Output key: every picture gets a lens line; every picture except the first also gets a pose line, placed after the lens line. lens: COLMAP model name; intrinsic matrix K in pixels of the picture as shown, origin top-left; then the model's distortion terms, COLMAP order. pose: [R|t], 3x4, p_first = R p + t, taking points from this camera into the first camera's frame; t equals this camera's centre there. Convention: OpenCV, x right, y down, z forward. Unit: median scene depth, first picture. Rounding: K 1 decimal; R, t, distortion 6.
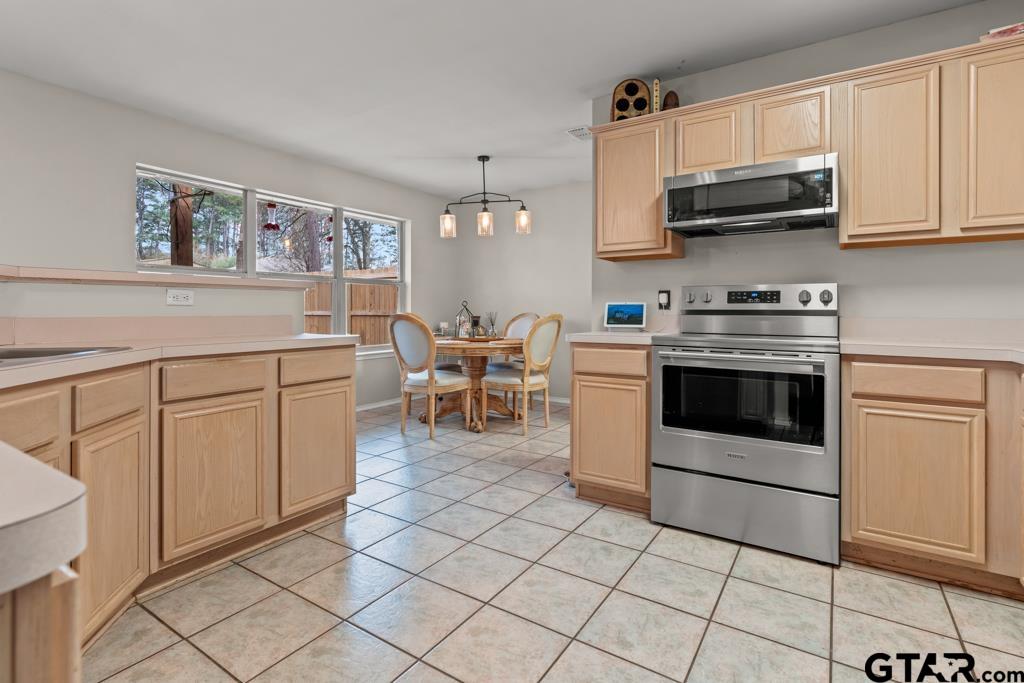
lens RADIAL K [[501.2, 0, 504.4], [0, 501.2, 303.4], [0, 0, 1]] dist [0.000454, -0.000261]
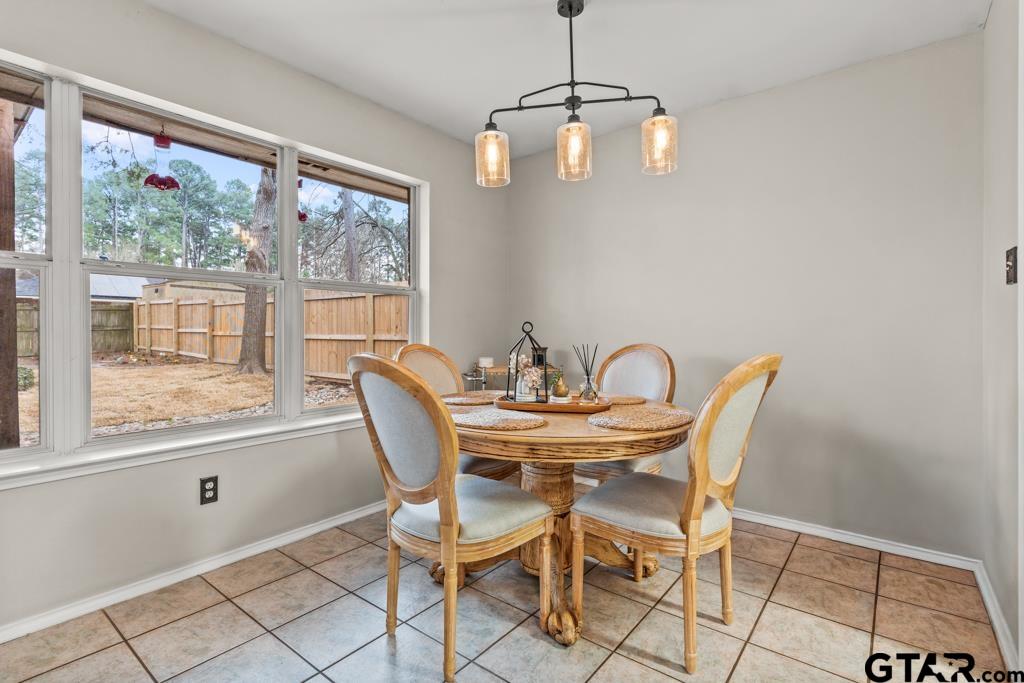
lens RADIAL K [[492.6, 0, 509.9], [0, 492.6, 336.2], [0, 0, 1]] dist [0.003028, -0.000431]
pose [[0.996771, 0.003003, -0.080244, -0.059526], [-0.001238, 0.999756, 0.022039, -0.001208], [0.080291, -0.021868, 0.996532, 0.546010]]
